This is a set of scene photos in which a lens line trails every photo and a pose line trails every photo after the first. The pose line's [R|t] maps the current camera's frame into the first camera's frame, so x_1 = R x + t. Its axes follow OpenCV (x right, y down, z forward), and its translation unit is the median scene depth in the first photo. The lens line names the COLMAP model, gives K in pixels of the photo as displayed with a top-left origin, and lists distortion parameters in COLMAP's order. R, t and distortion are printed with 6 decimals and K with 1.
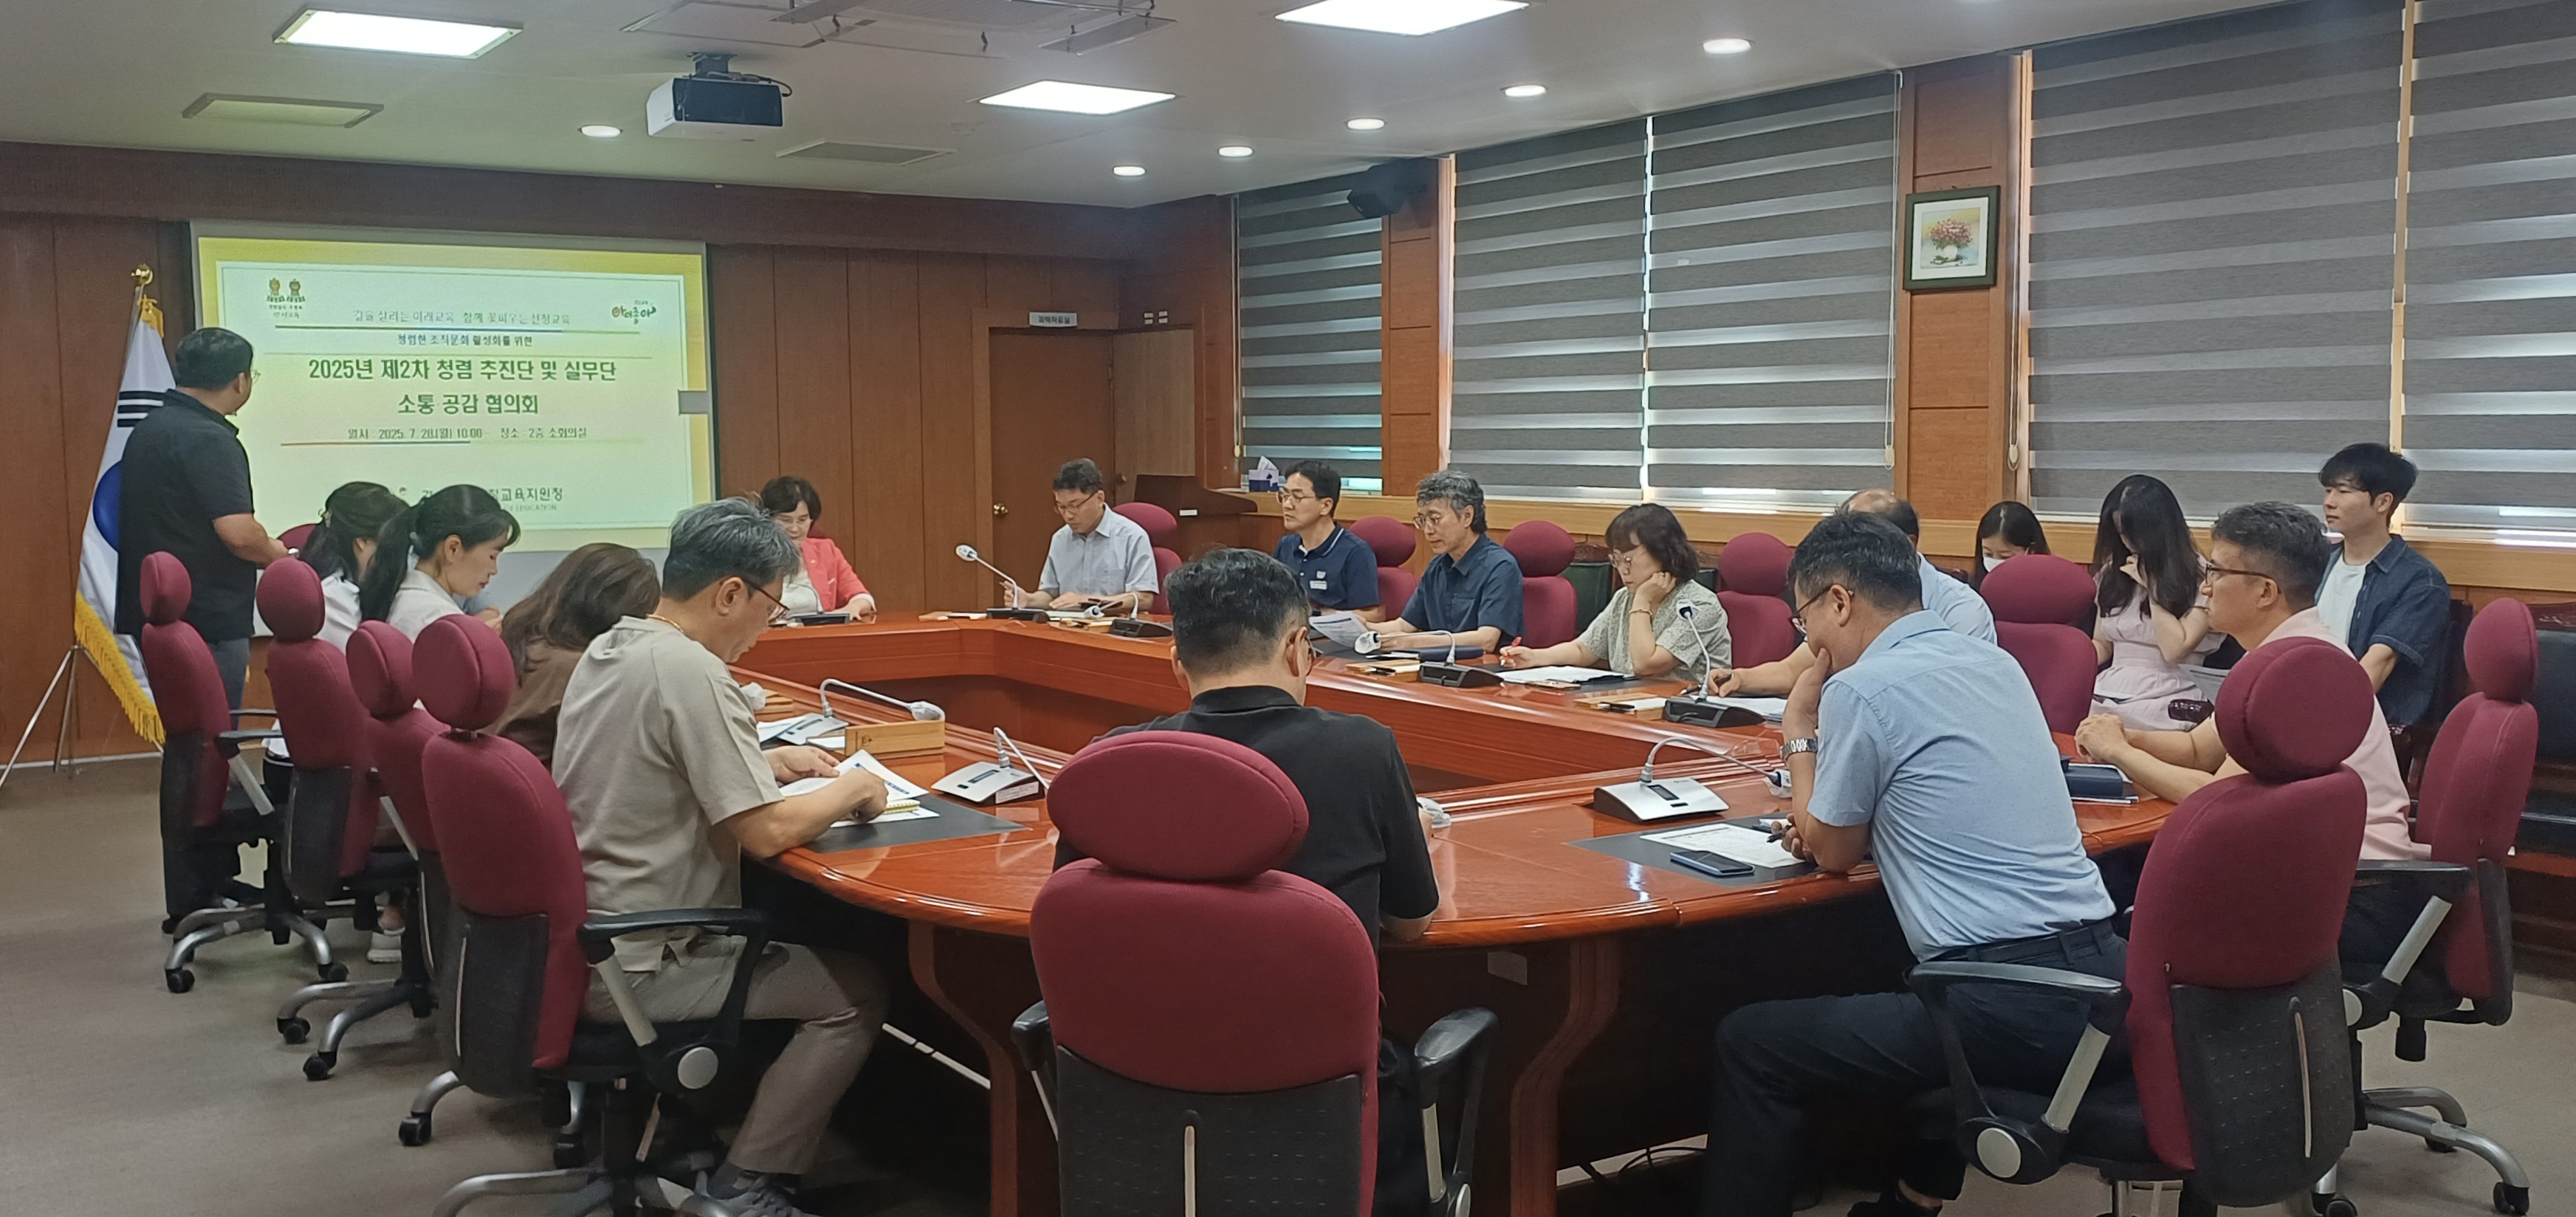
lens RADIAL K [[2172.7, 0, 1285.6], [0, 2172.7, 568.5], [0, 0, 1]] dist [0.185787, -0.365954]
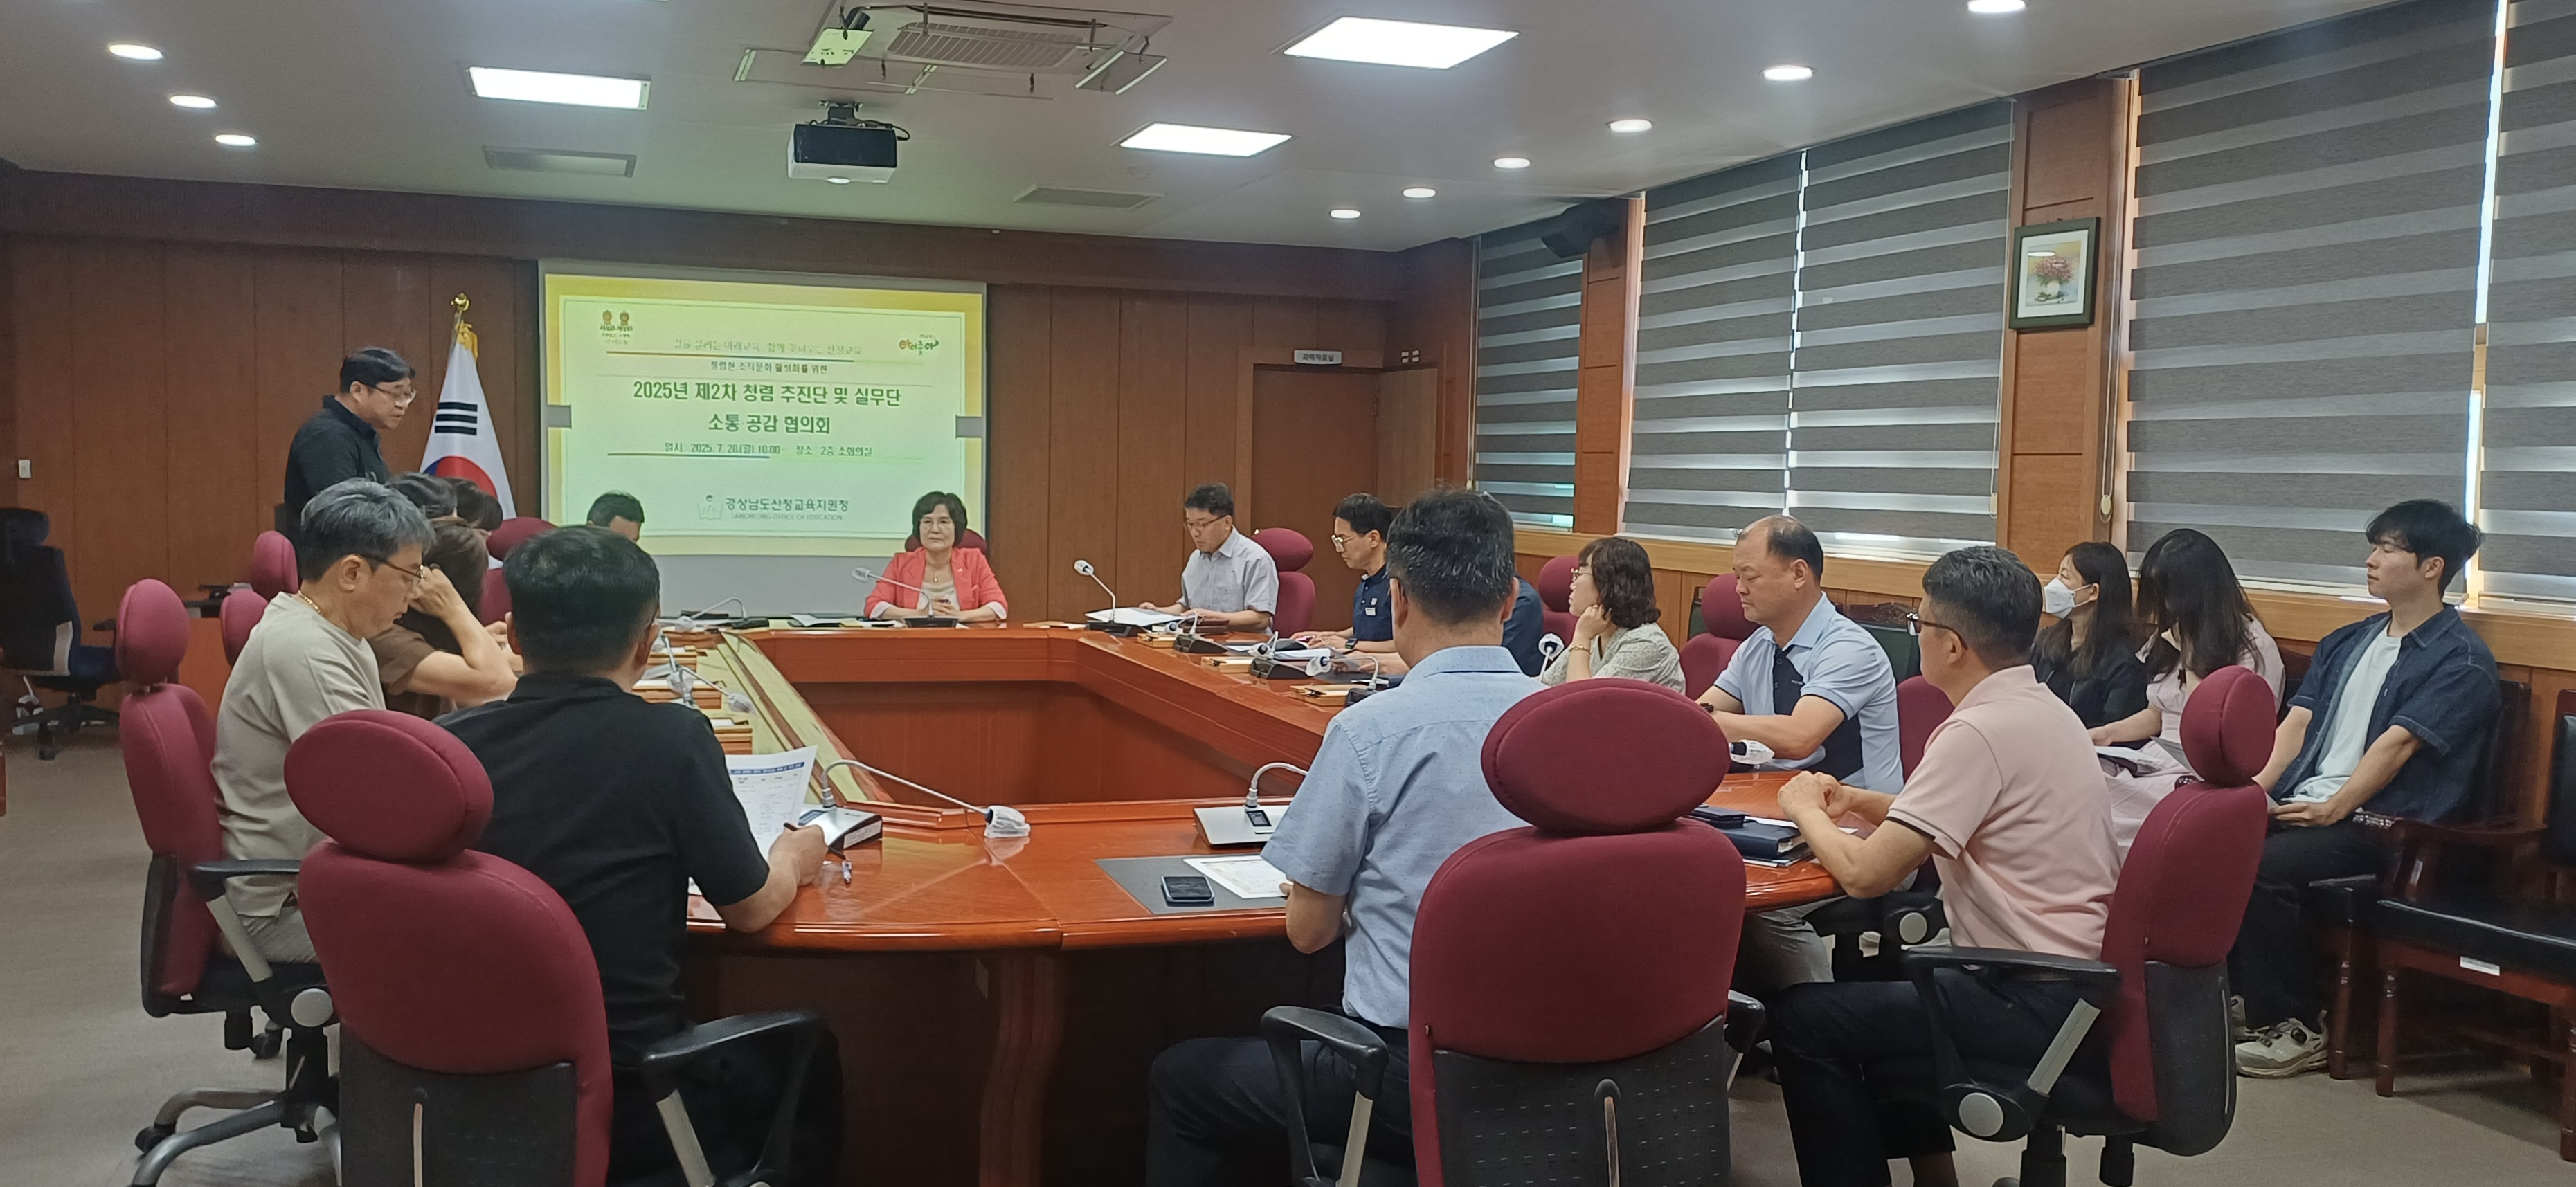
lens RADIAL K [[2052.1, 0, 1292.6], [0, 2052.1, 567.0], [0, 0, 1]] dist [0.141536, -0.228070]
pose [[0.965274, 0.040381, -0.258101, 0.198407], [-0.045391, 0.998878, -0.013479, 0.001372], [0.257268, 0.024726, 0.966024, 0.056857]]
